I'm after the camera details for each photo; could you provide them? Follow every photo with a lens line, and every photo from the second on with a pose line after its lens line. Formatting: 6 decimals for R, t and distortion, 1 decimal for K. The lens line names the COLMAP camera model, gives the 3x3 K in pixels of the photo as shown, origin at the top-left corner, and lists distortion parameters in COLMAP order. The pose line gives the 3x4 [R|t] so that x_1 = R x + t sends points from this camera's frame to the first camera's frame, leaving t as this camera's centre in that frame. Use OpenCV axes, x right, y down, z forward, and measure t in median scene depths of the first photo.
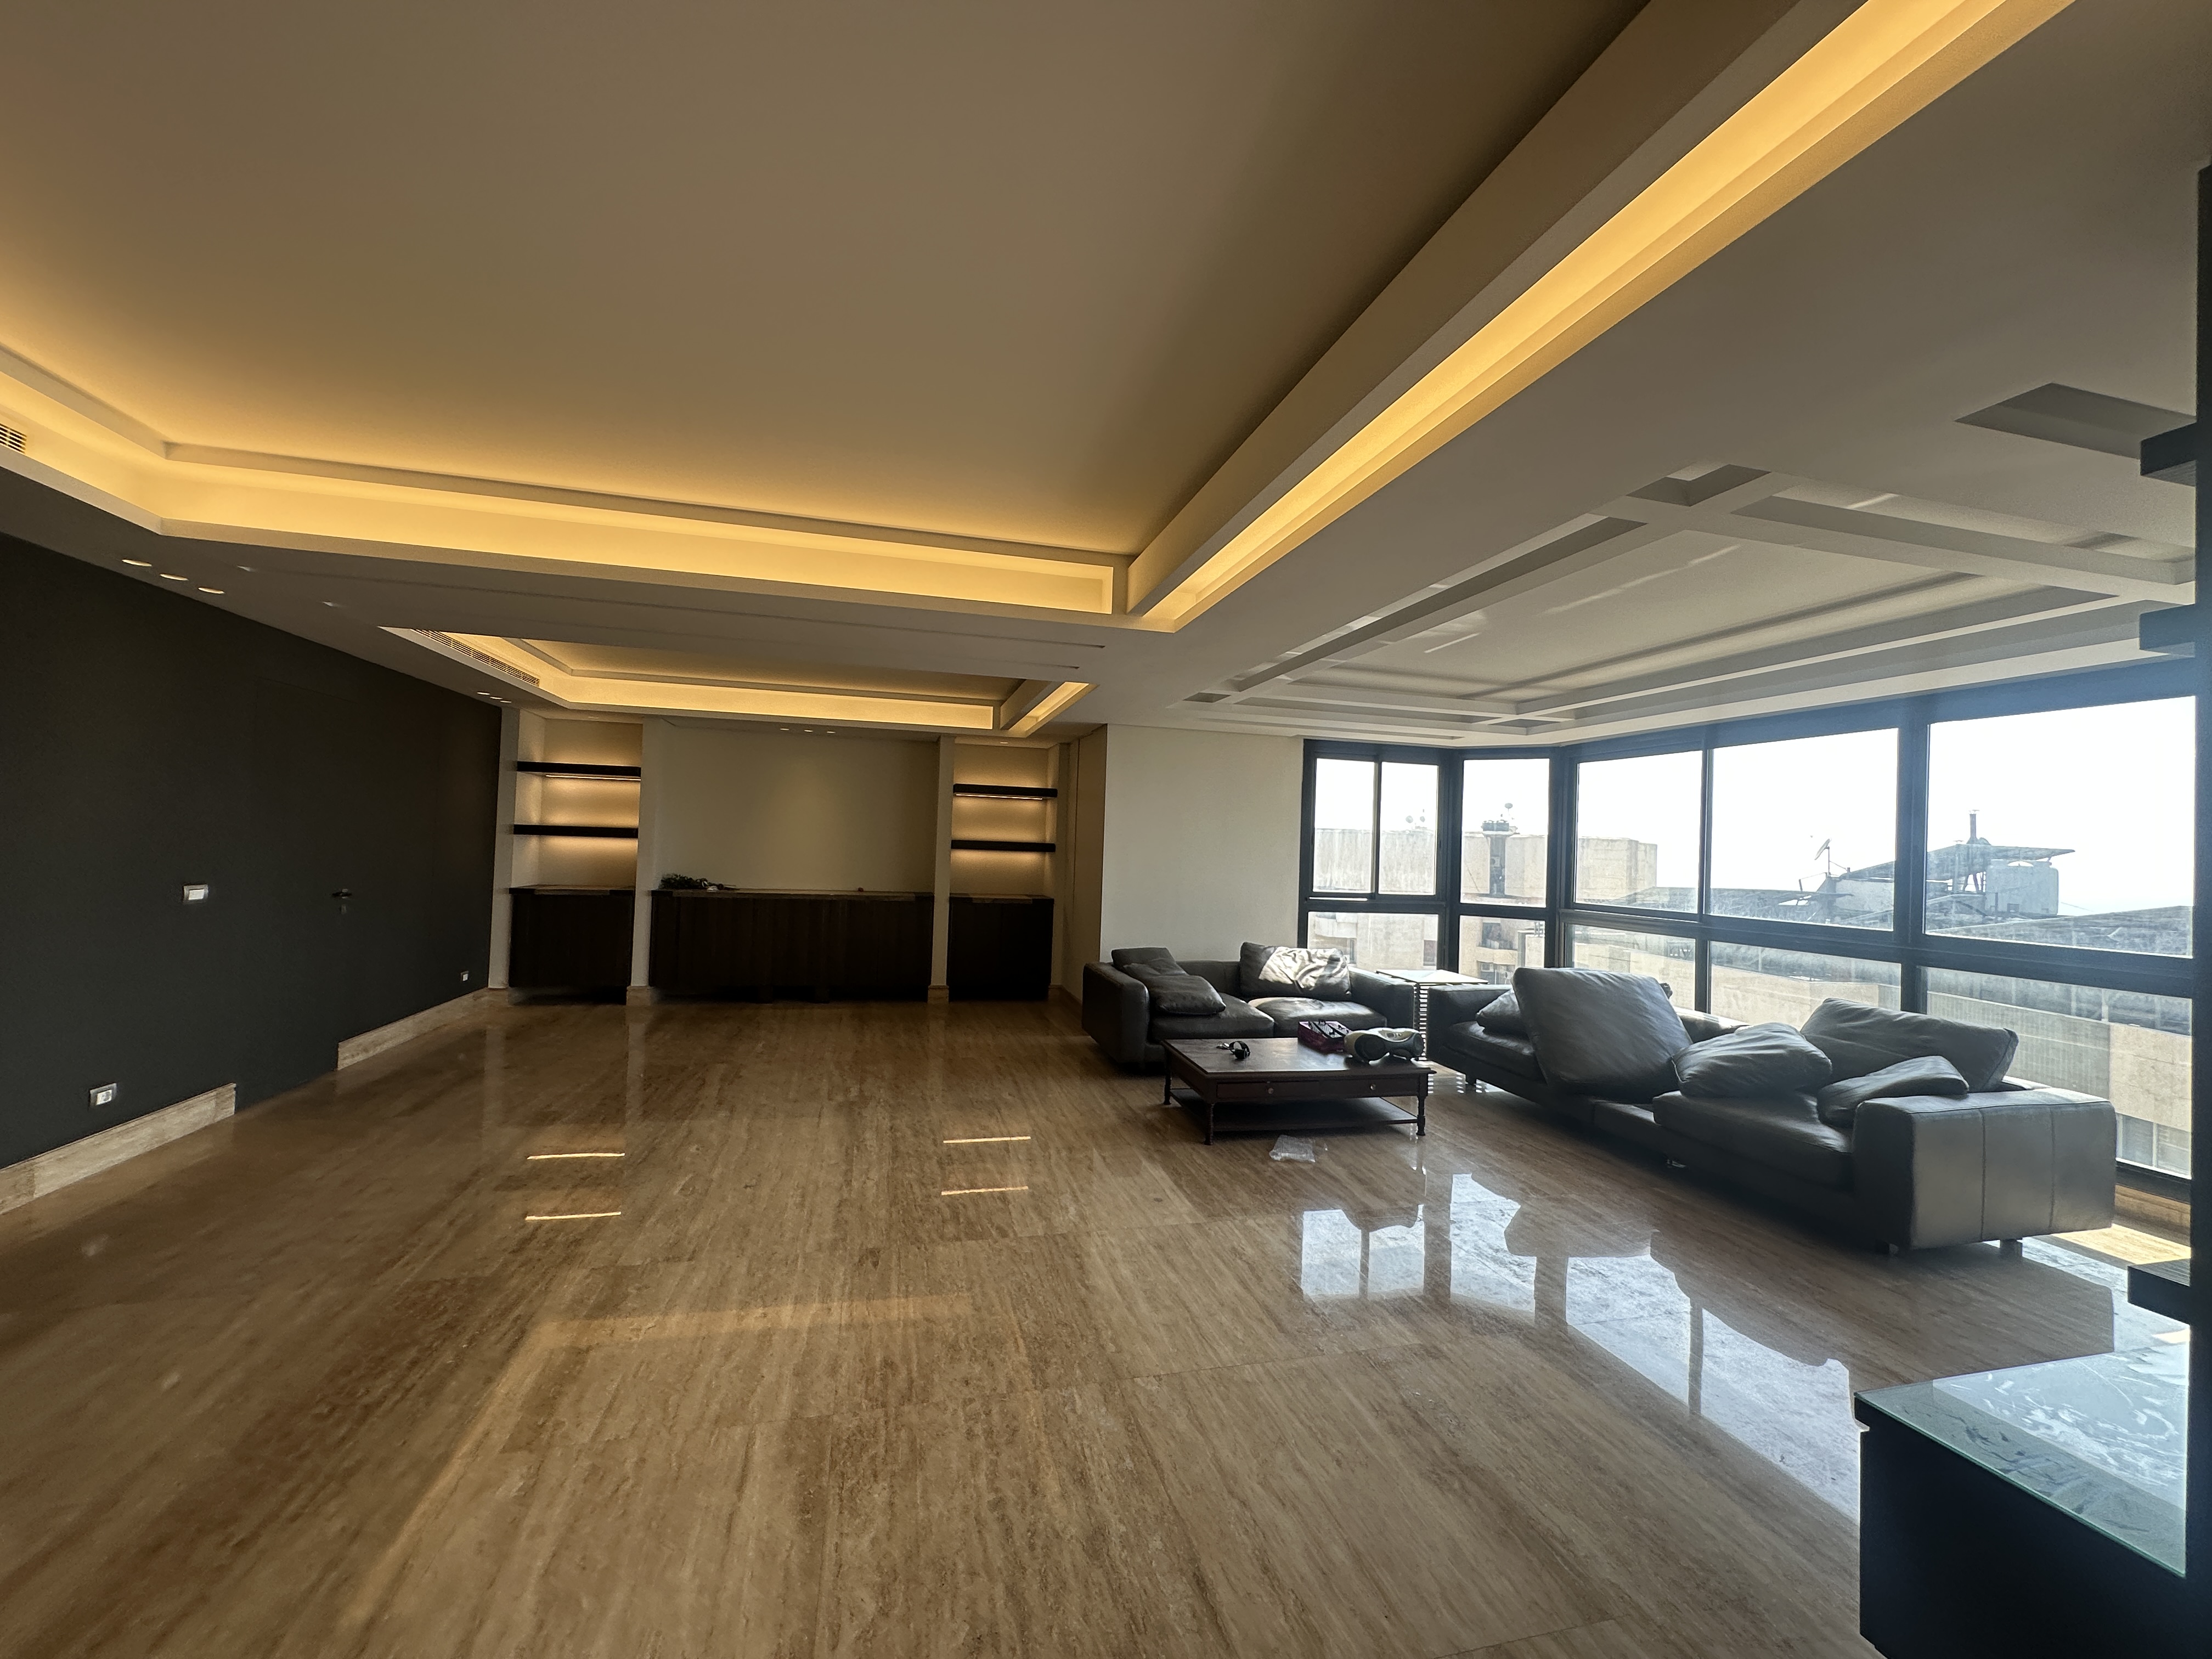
lens RADIAL K [[881.0, 0, 1107.5], [0, 881.0, 832.8], [0, 0, 1]] dist [0.001763, 0.000267]
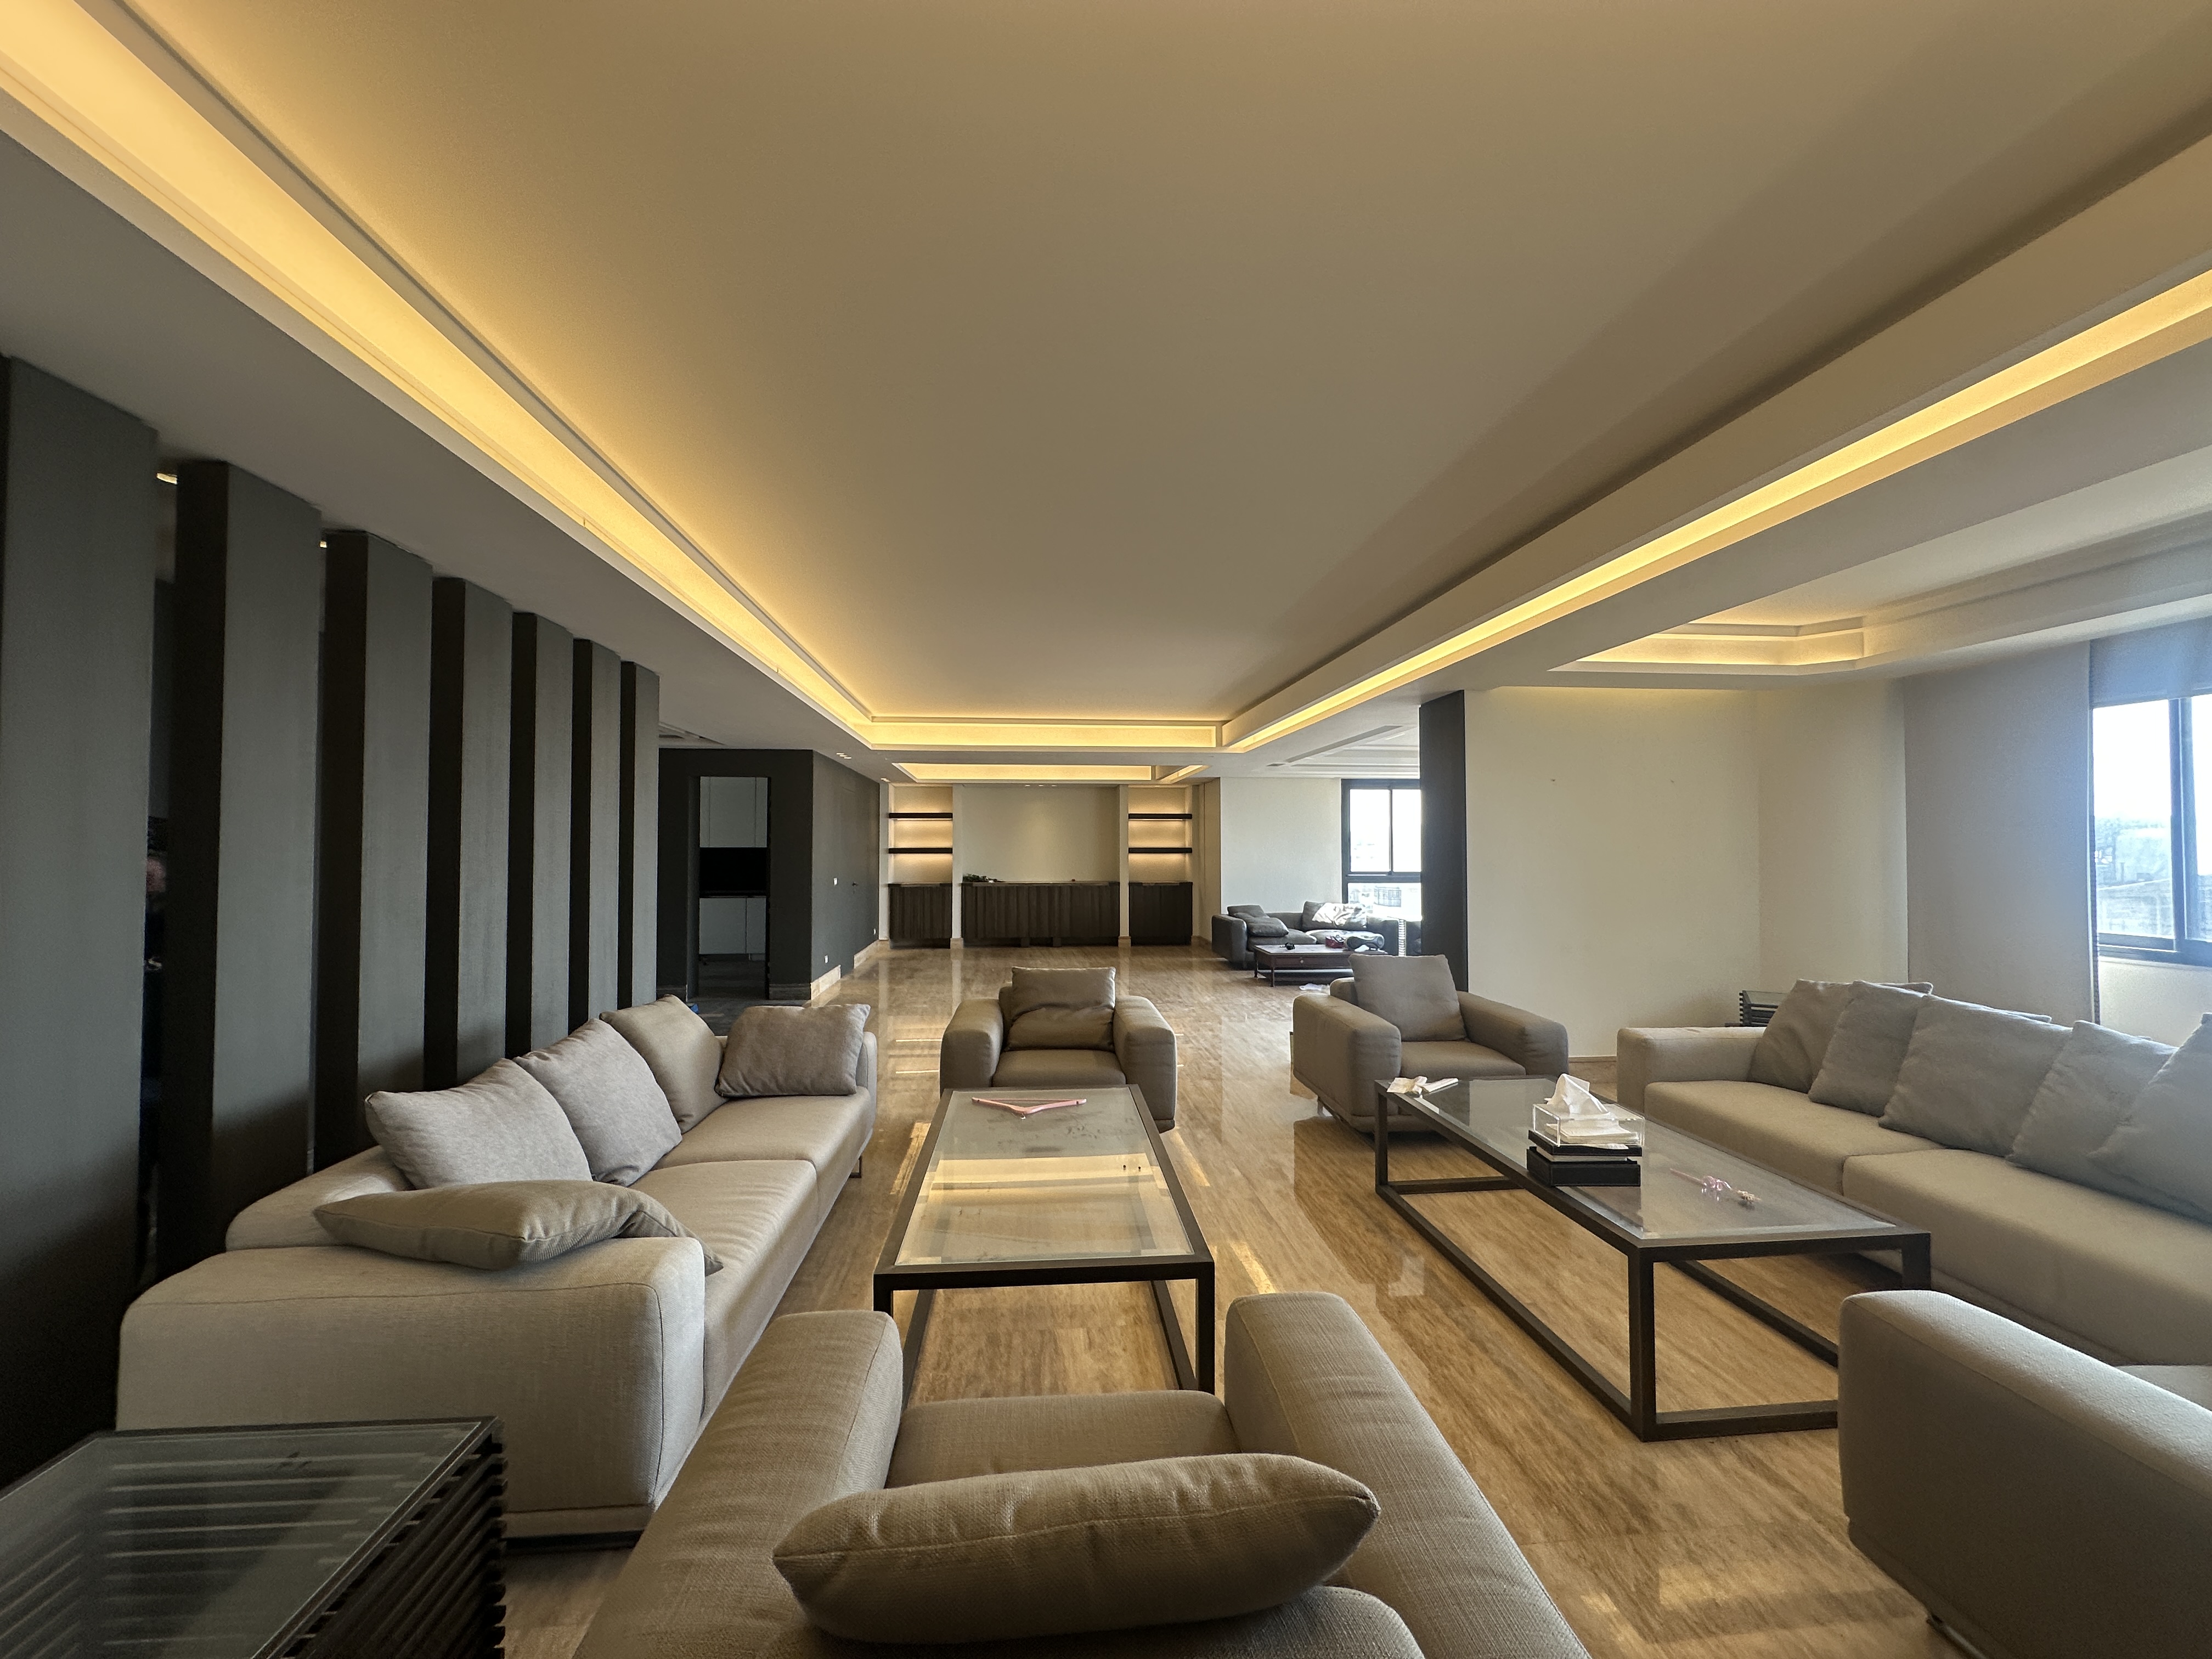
lens RADIAL K [[881.0, 0, 1100.0], [0, 881.0, 836.6], [0, 0, 1]] dist [0.001763, 0.000267]
pose [[0.987143, -0.038874, -0.155042, 0.027737], [0.038779, 0.999241, -0.003638, -0.009700], [0.155066, -0.002421, 0.987901, -0.675028]]
